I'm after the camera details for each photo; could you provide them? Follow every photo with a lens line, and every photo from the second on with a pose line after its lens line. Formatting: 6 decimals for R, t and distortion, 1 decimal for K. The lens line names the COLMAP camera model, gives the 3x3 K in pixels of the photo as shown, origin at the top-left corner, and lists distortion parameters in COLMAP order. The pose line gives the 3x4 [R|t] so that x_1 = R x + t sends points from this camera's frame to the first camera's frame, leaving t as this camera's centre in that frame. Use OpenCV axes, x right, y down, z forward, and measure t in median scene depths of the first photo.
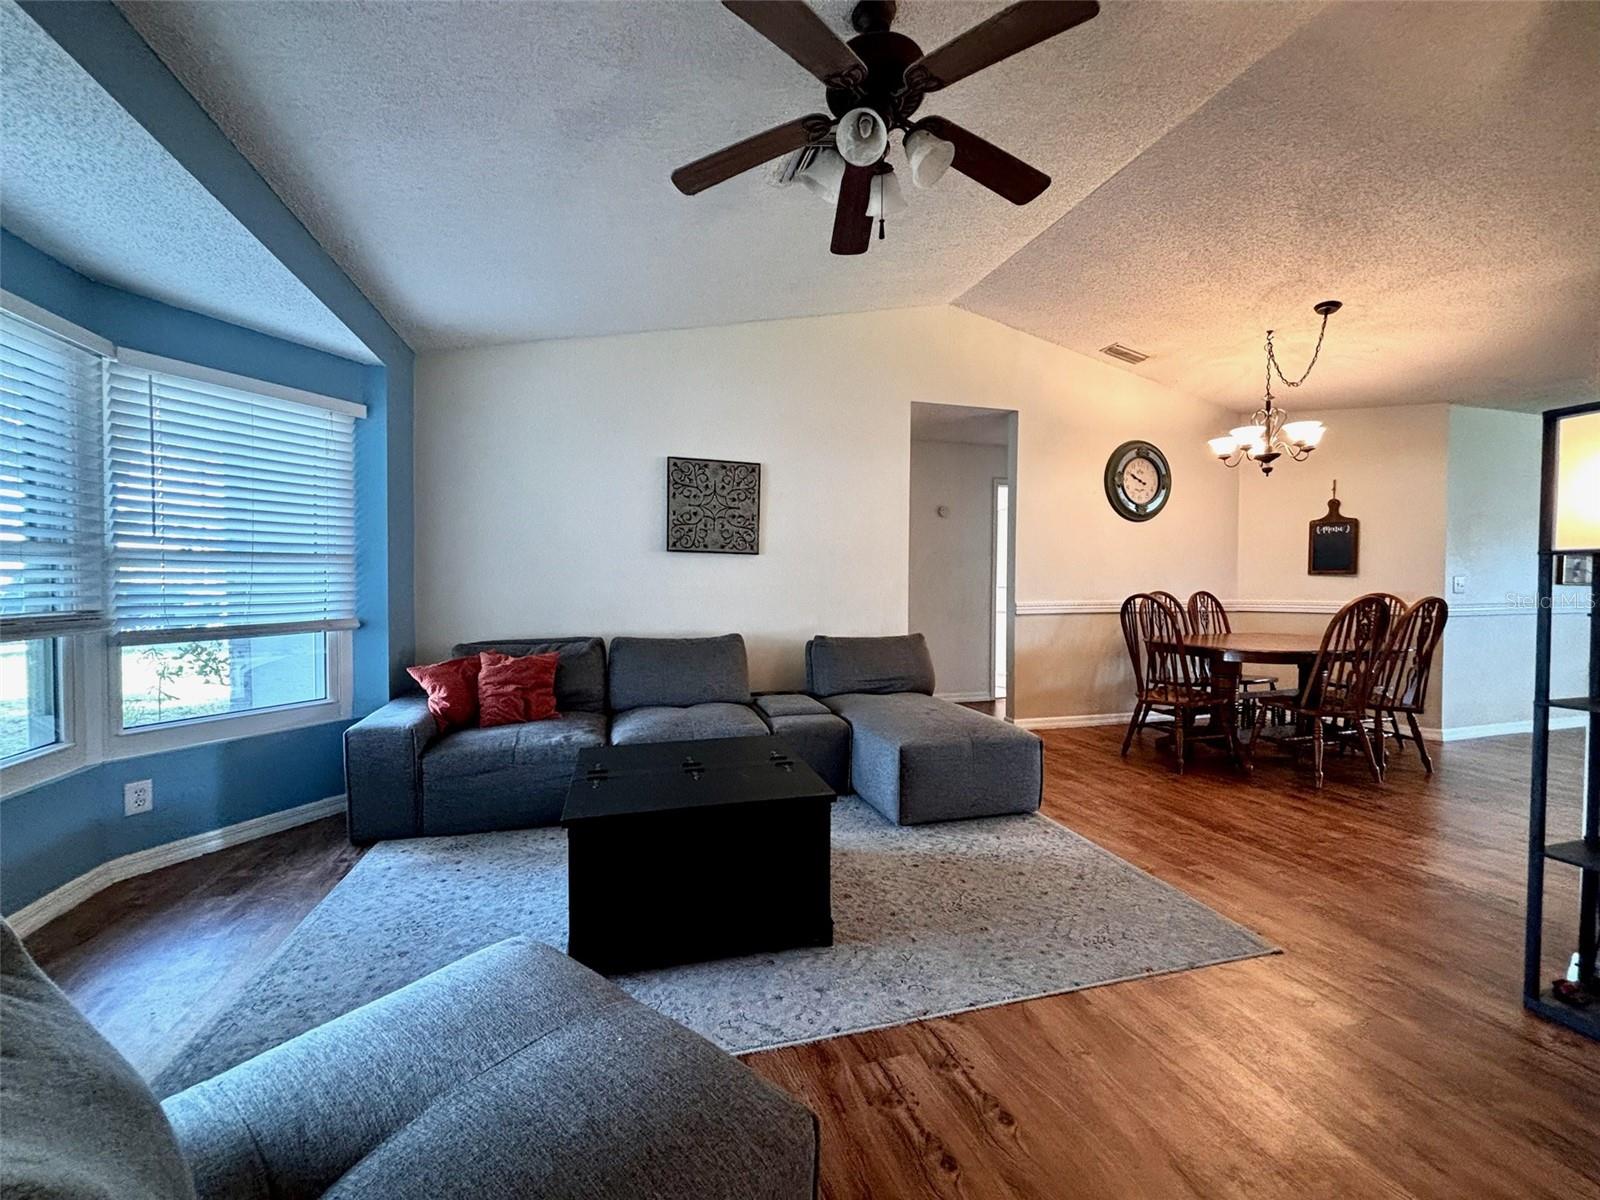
lens RADIAL K [[646.0, 0, 800.0], [0, 646.0, 600.0], [0, 0, 1]] dist [-0.000763, 0.000084]
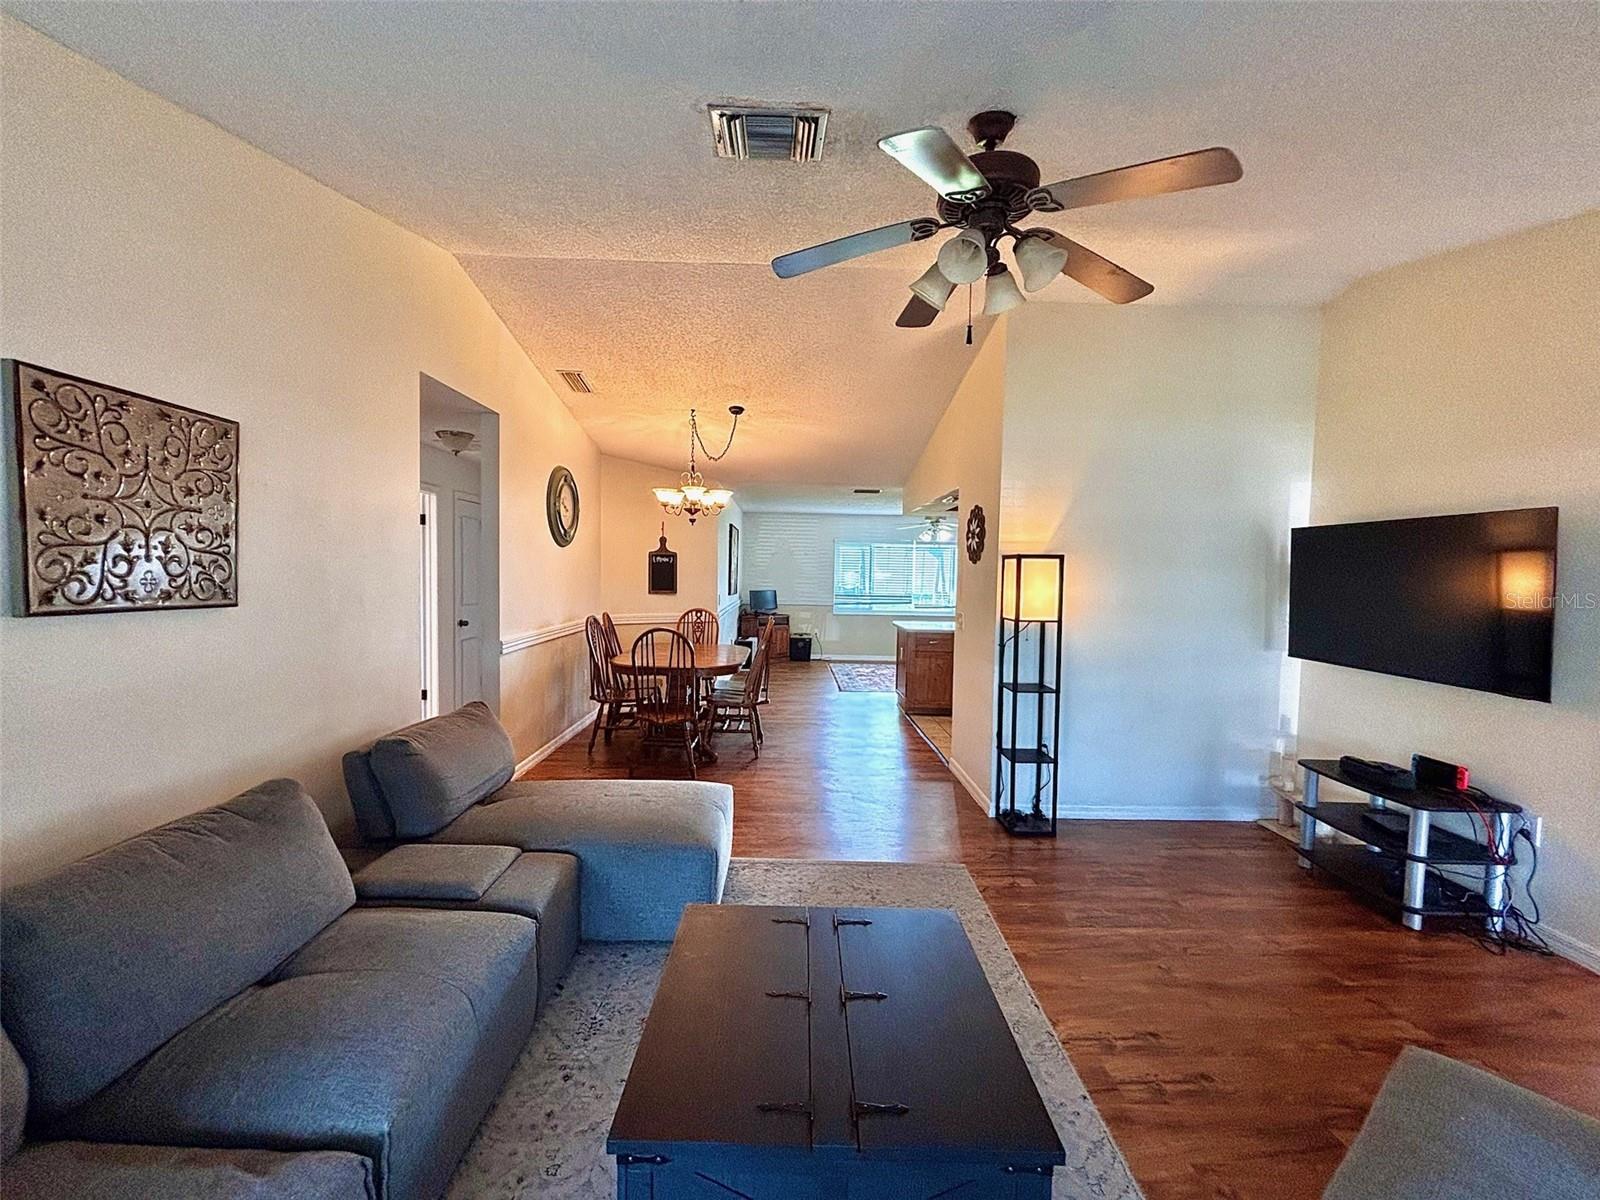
lens RADIAL K [[637.4, 0, 800.0], [0, 637.4, 600.0], [0, 0, 1]] dist [-0.001091, -0.000156]
pose [[0.264602, -0.041802, 0.963451, -0.427085], [0.007416, 0.999119, 0.041313, -0.094350], [-0.964329, -0.003787, 0.264678, 0.463485]]
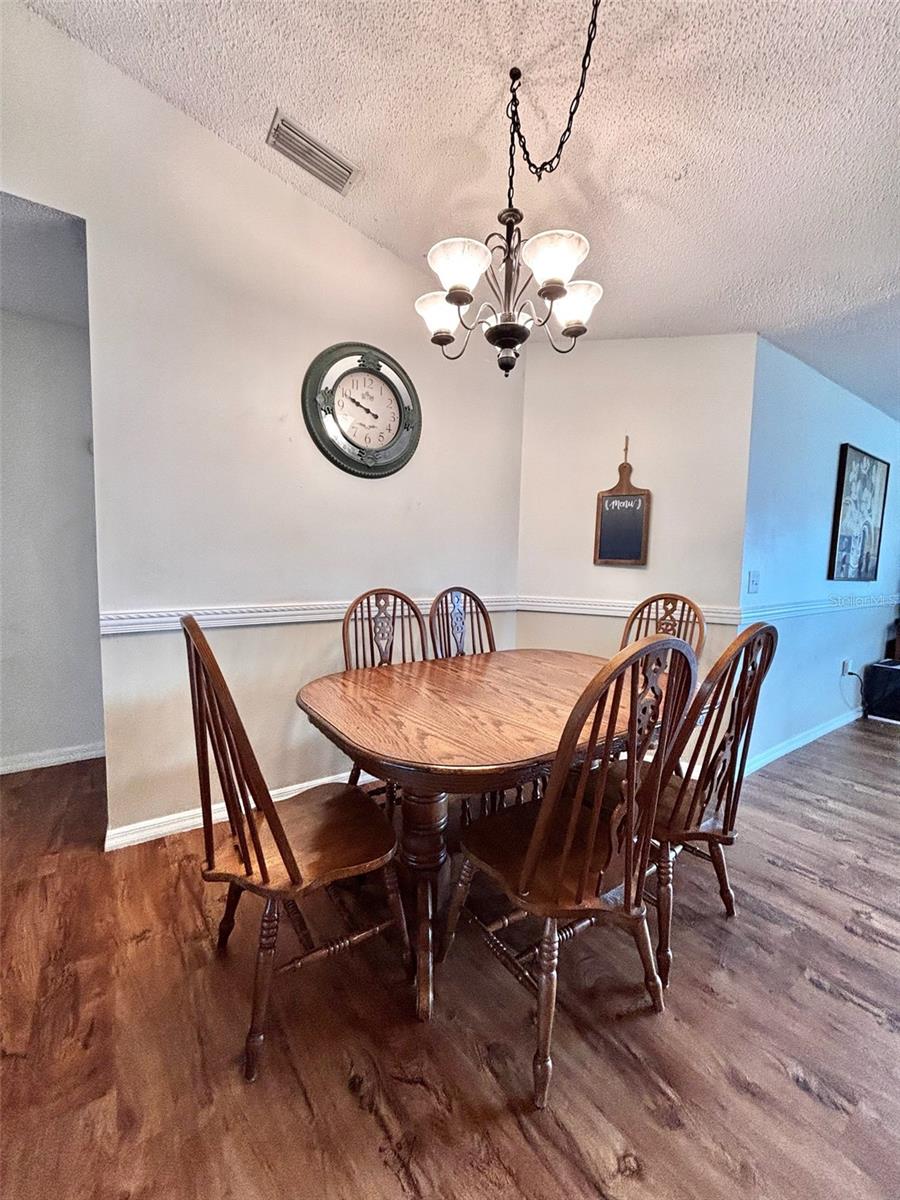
lens RADIAL K [[478.1, 0, 450.0], [0, 478.1, 600.0], [0, 0, 1]] dist [-0.001091, -0.000156]
pose [[0.952071, -0.004550, 0.305842, 0.562443], [-0.014753, 0.998043, 0.060773, -0.036131], [-0.305520, -0.062373, 0.950141, 0.639192]]
